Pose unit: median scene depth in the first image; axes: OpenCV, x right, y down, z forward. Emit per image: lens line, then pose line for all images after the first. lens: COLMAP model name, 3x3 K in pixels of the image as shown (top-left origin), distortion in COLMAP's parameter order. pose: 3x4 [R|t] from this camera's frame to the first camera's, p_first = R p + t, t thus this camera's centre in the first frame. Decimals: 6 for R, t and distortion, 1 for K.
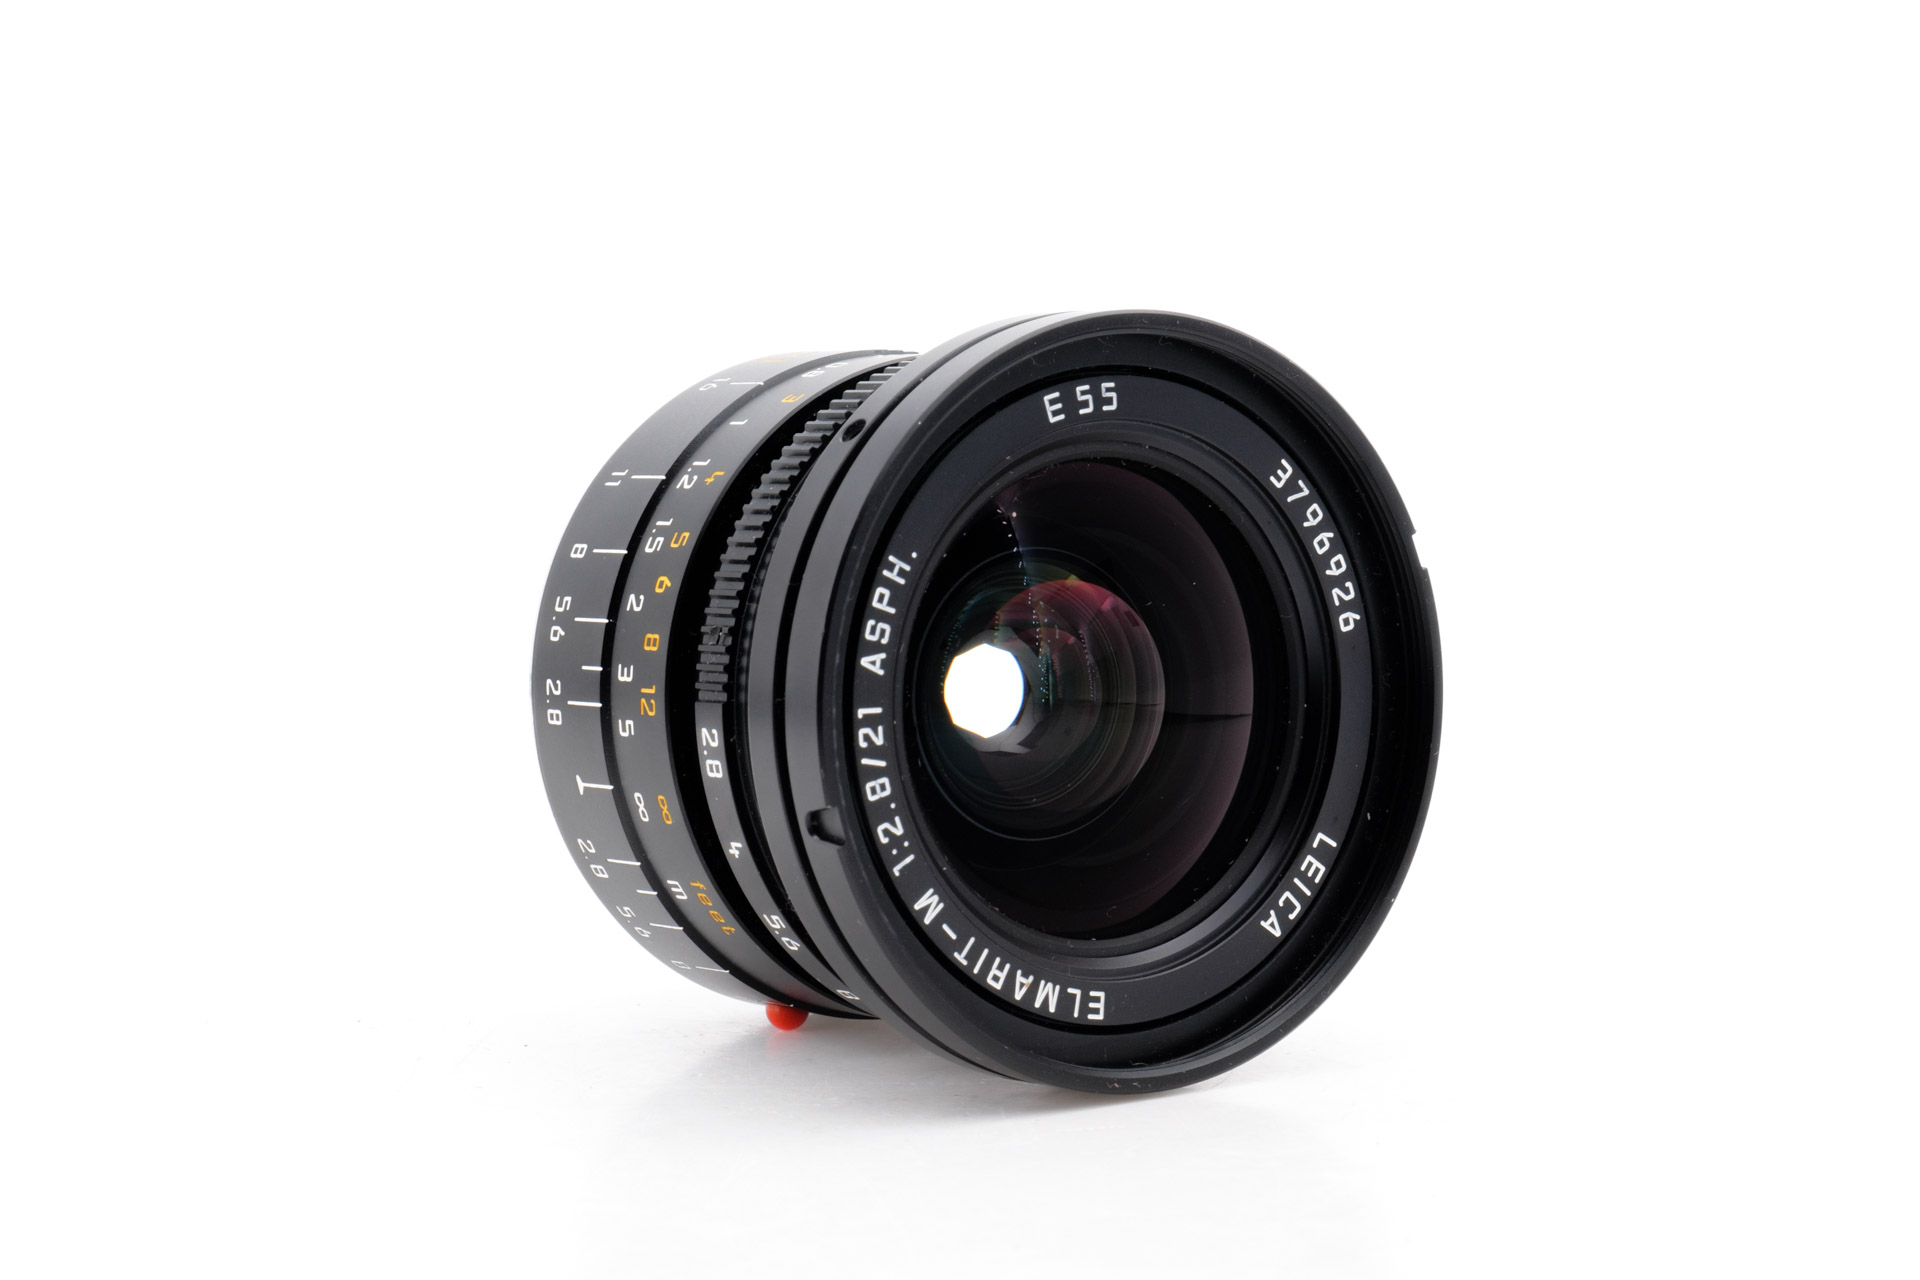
lens RADIAL K [[4431.8, 0, 960.9], [0, 4431.8, 644.2], [0, 0, 1]] dist [0.151667, 0.000000]
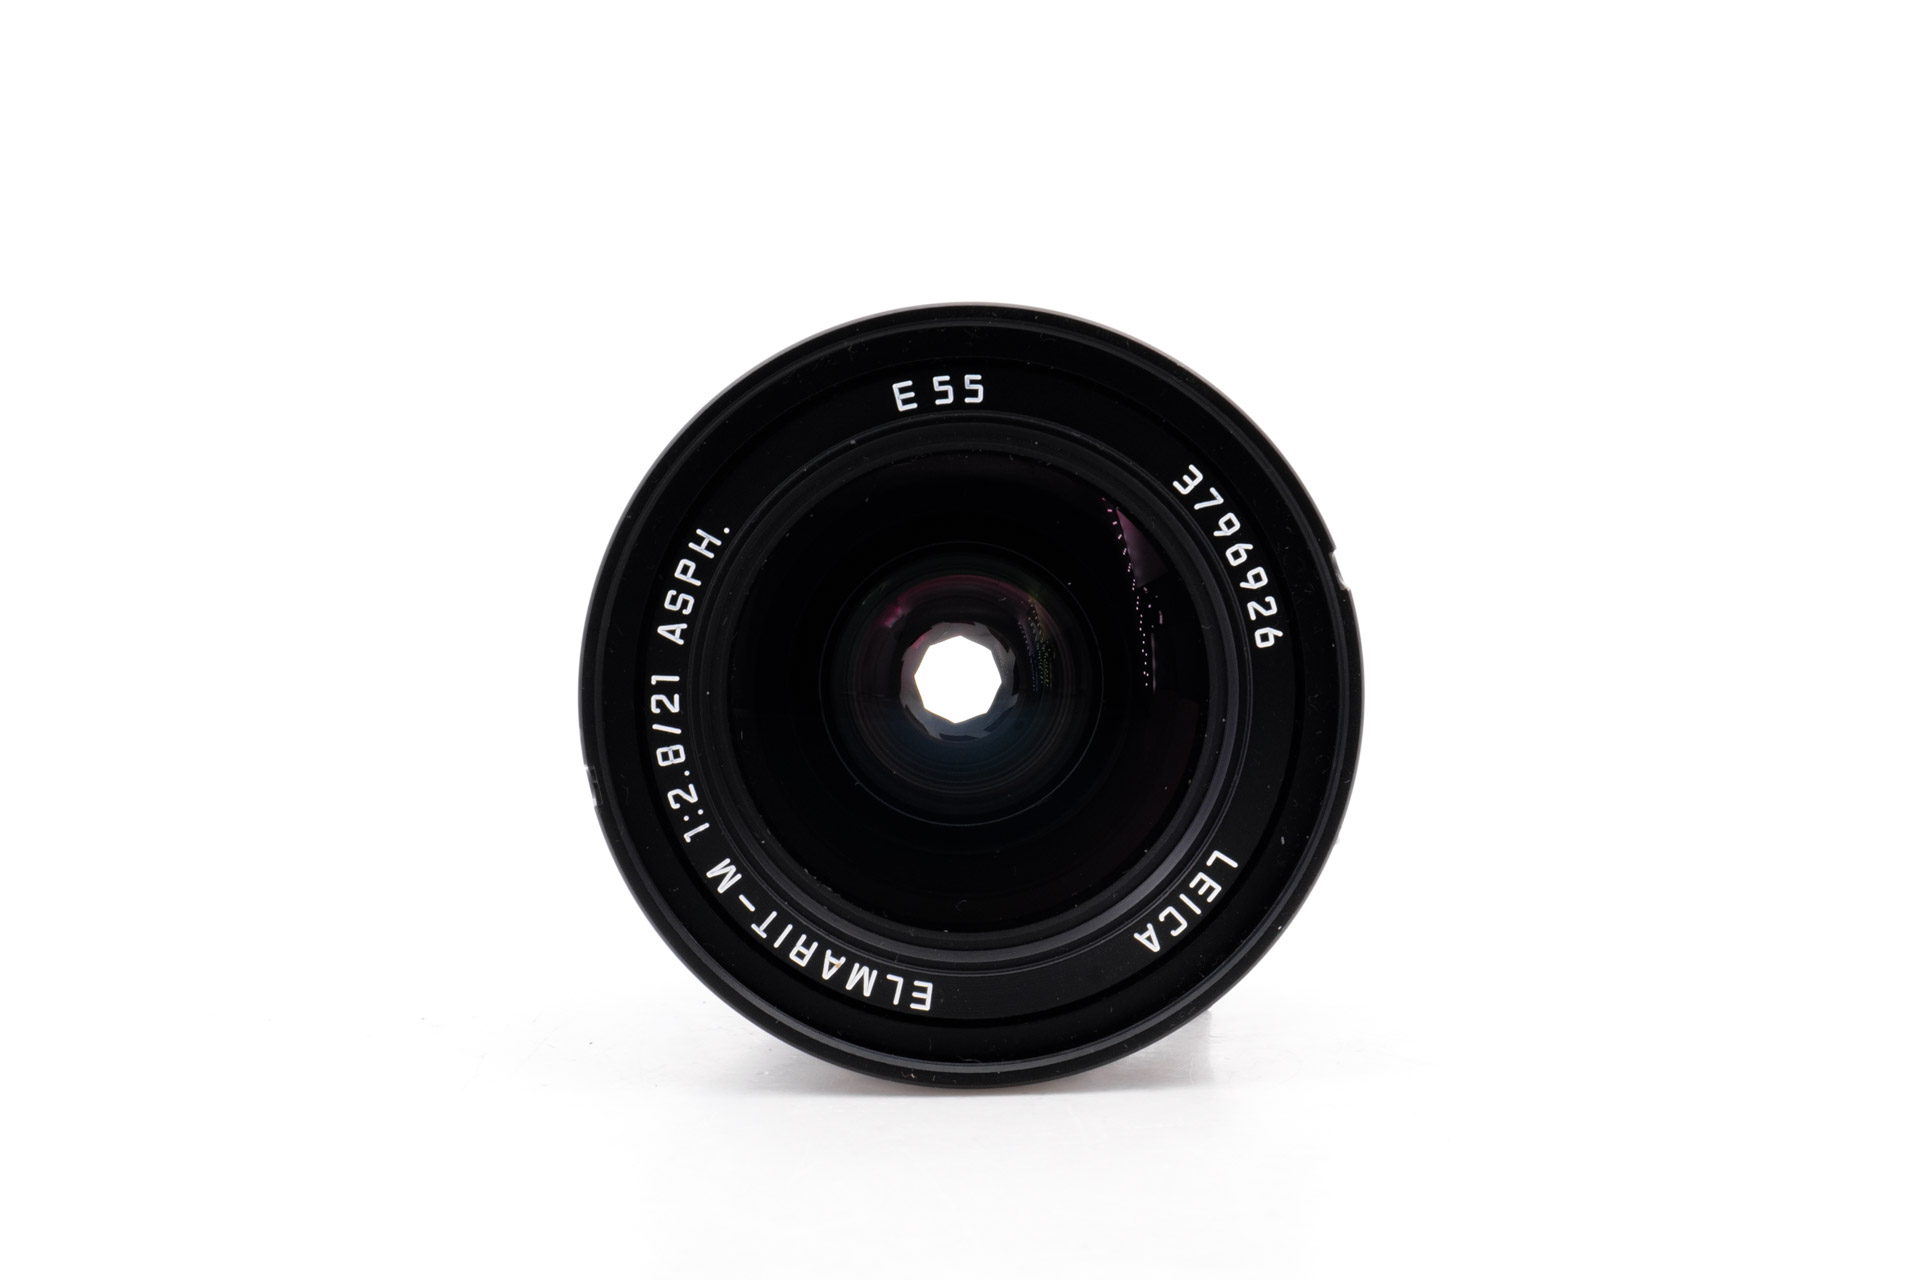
lens RADIAL K [[4431.8, 0, 960.8], [0, 4431.8, 636.0], [0, 0, 1]] dist [0.151667, 0.000000]
pose [[0.891328, 0.079402, -0.446352, 0.482397], [-0.081241, 0.996581, 0.015052, -0.015277], [0.446021, 0.022846, 0.894731, 0.108179]]
